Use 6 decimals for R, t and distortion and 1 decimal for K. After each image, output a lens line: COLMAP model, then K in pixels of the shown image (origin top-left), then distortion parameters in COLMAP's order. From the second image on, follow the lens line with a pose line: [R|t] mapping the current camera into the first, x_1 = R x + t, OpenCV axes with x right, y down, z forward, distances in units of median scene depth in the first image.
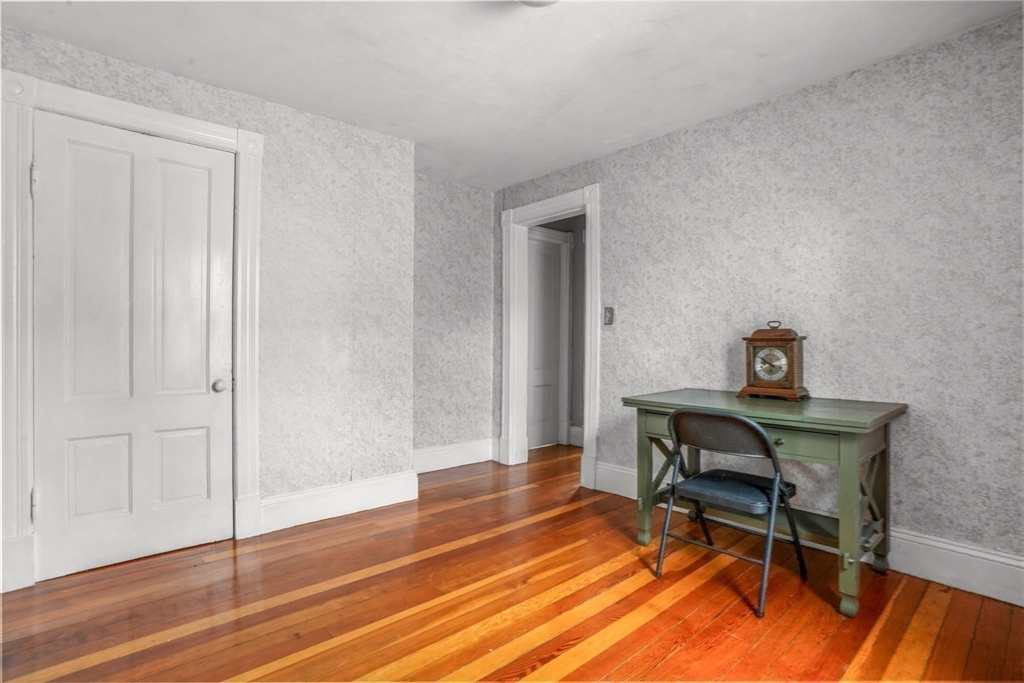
lens RADIAL K [[501.0, 0, 512.0], [0, 501.0, 341.5], [0, 0, 1]] dist [-0.075140, 0.033294]
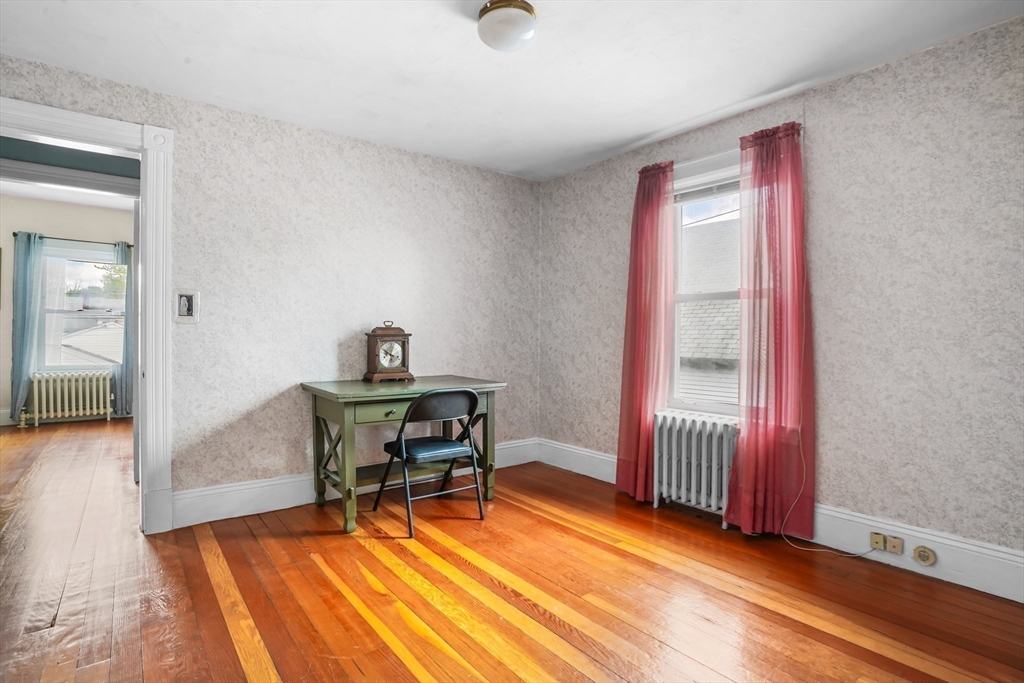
lens RADIAL K [[501.0, 0, 512.0], [0, 501.0, 341.5], [0, 0, 1]] dist [-0.075140, 0.033294]
pose [[0.065132, -0.015435, 0.997757, -0.775654], [-0.002734, 0.999874, 0.015647, -0.009495], [-0.997873, -0.003747, 0.065082, 0.613304]]
